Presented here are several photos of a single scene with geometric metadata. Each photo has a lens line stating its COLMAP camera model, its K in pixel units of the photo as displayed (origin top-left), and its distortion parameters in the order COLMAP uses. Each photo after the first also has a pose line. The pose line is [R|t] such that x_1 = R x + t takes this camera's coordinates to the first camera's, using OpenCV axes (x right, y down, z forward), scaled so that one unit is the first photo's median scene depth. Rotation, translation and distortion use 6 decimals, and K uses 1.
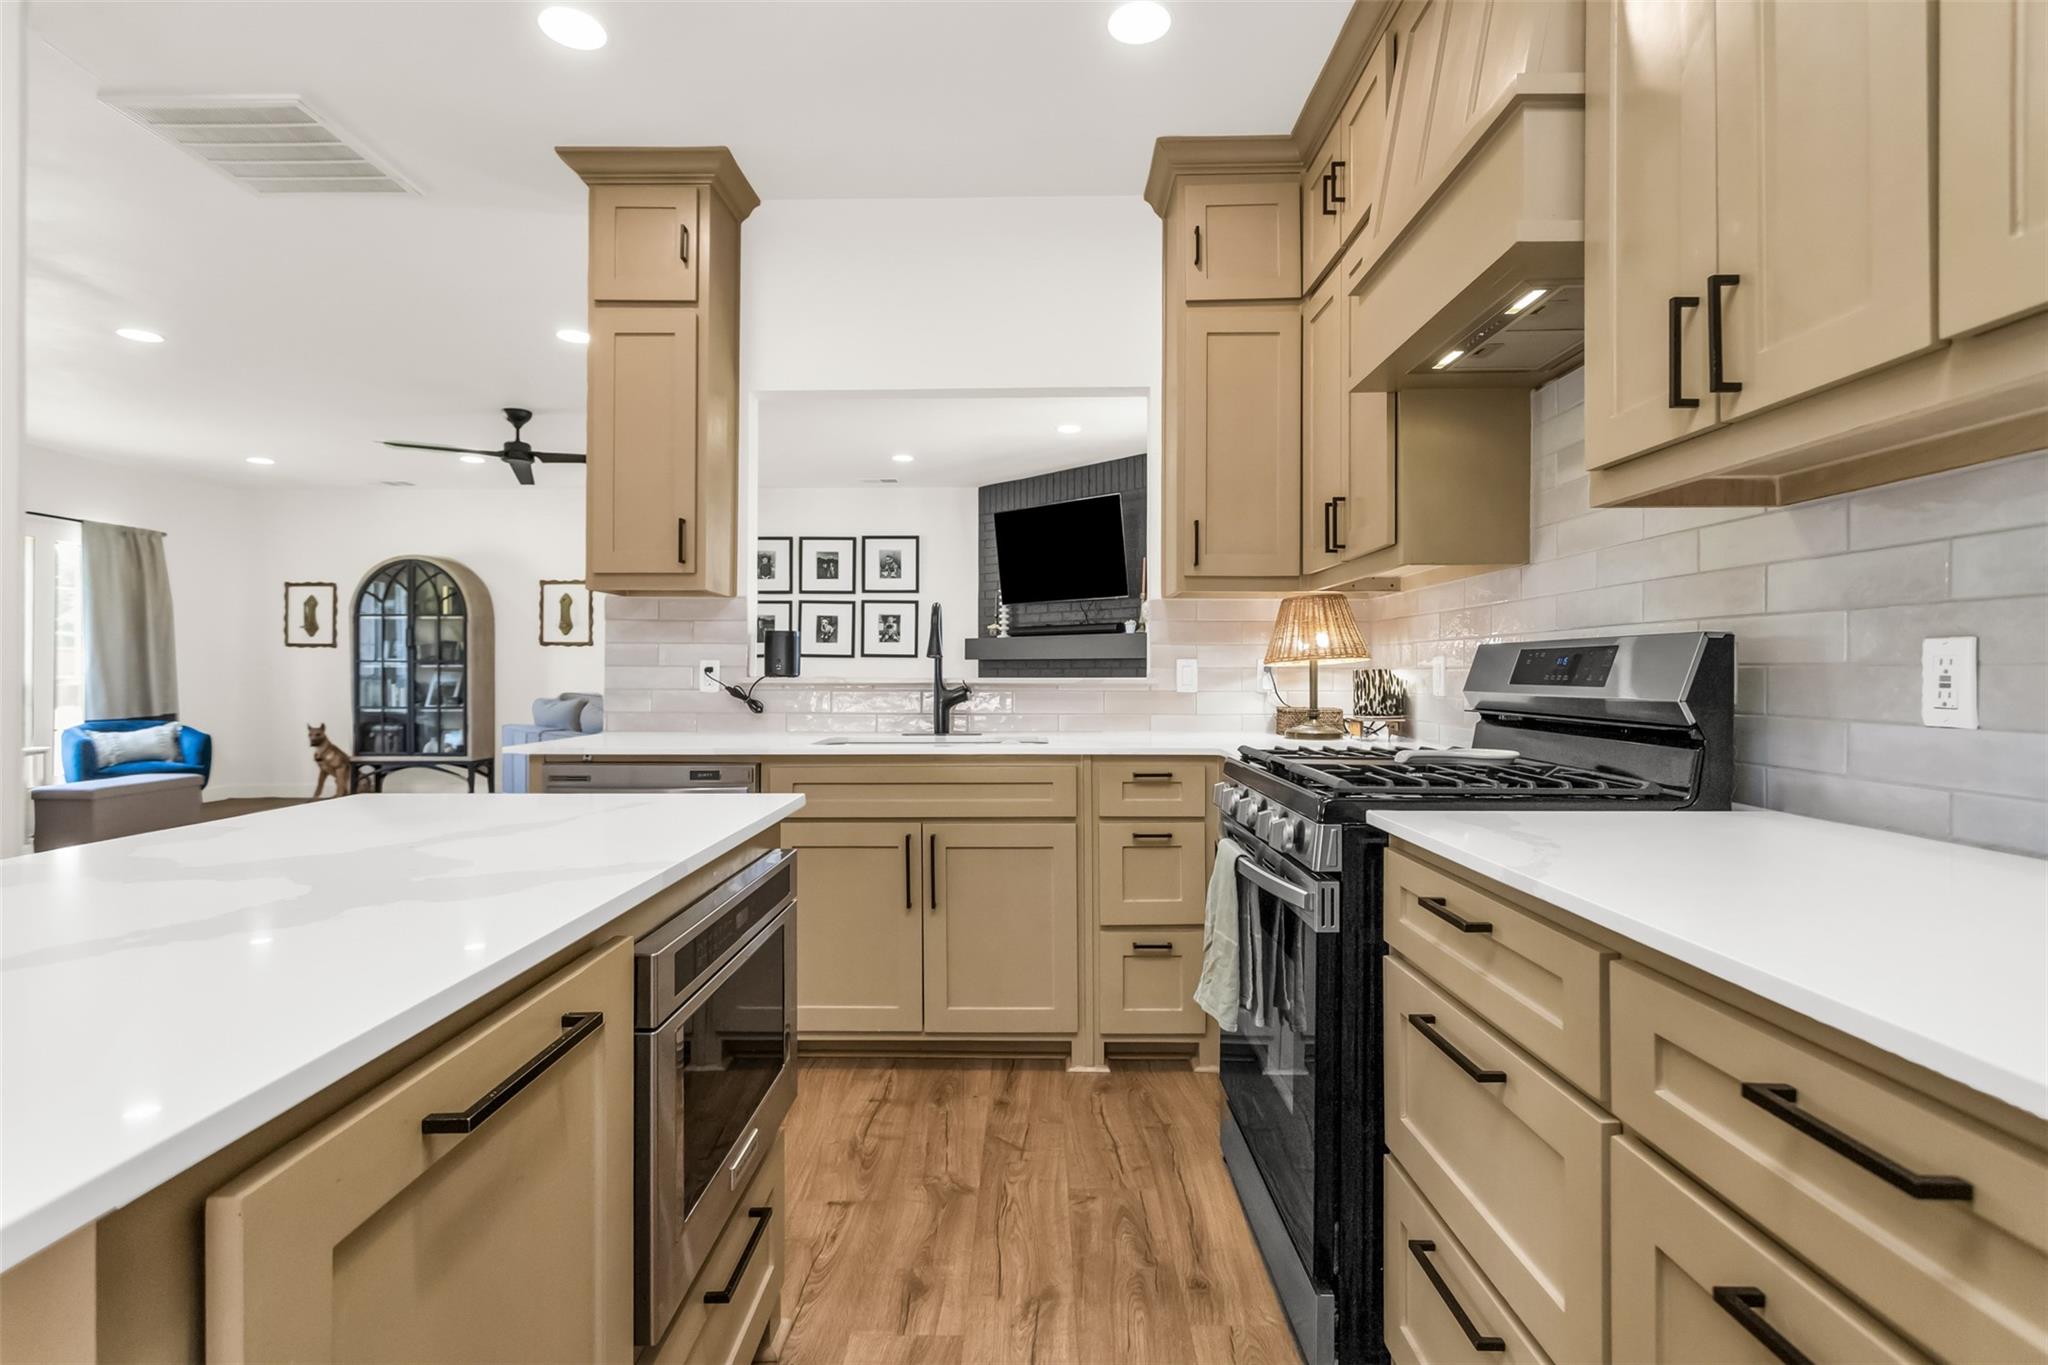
lens RADIAL K [[993.5, 0, 1027.2], [0, 993.5, 670.6], [0, 0, 1]] dist [0.005727, 0.000675]
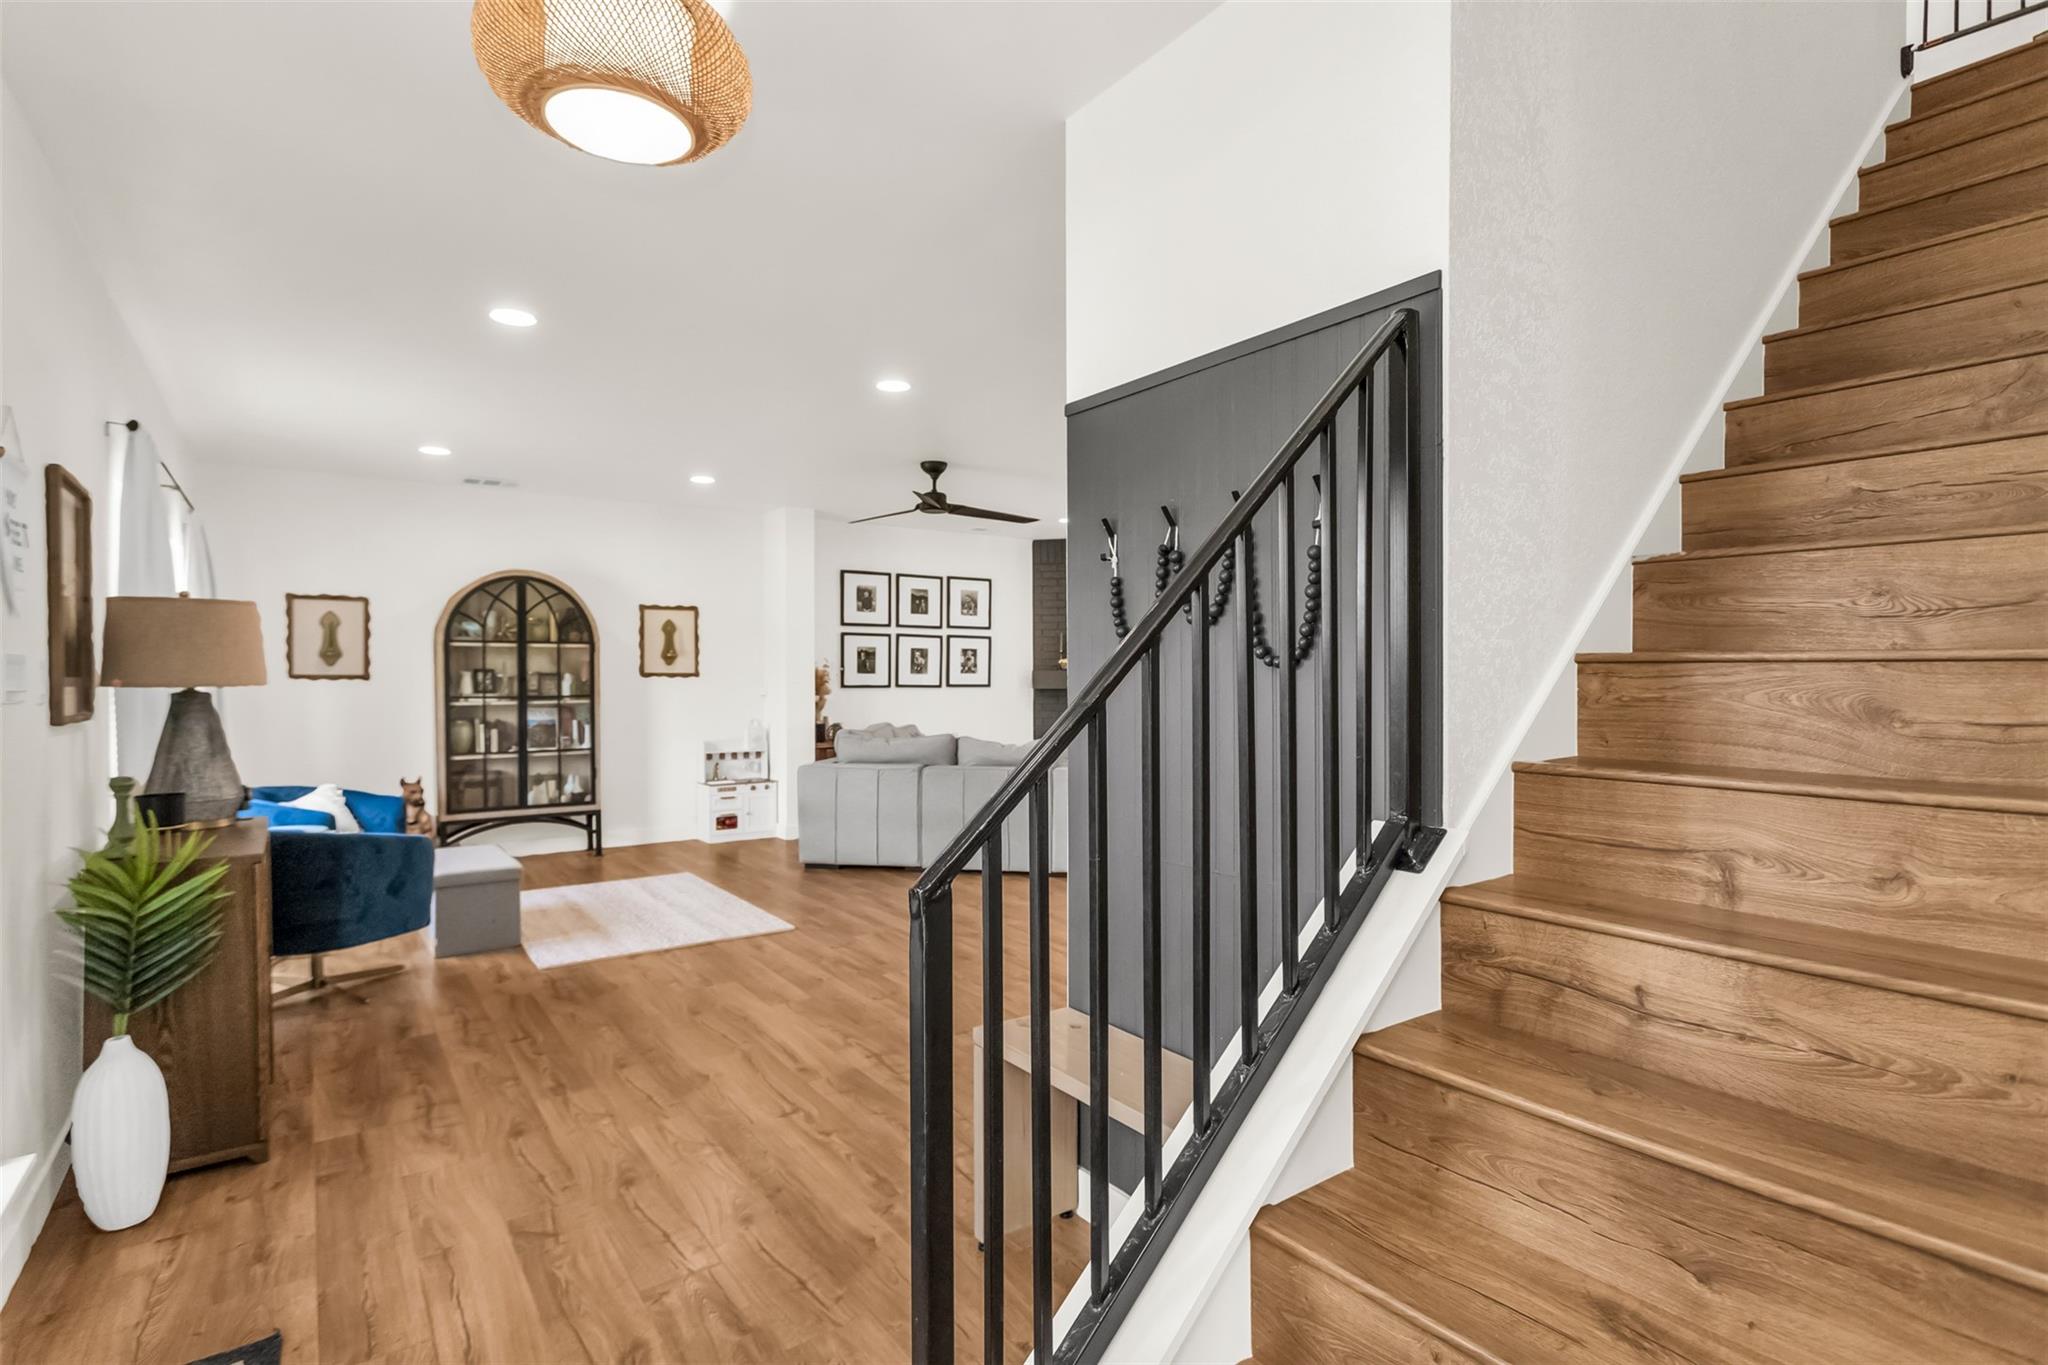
lens RADIAL K [[993.5, 0, 1031.2], [0, 993.5, 689.8], [0, 0, 1]] dist [0.005727, 0.000675]
pose [[0.807717, -0.009398, 0.589495, -0.734892], [0.013471, 0.999906, -0.002517, -0.006616], [-0.589416, 0.009974, 0.807768, 0.066615]]
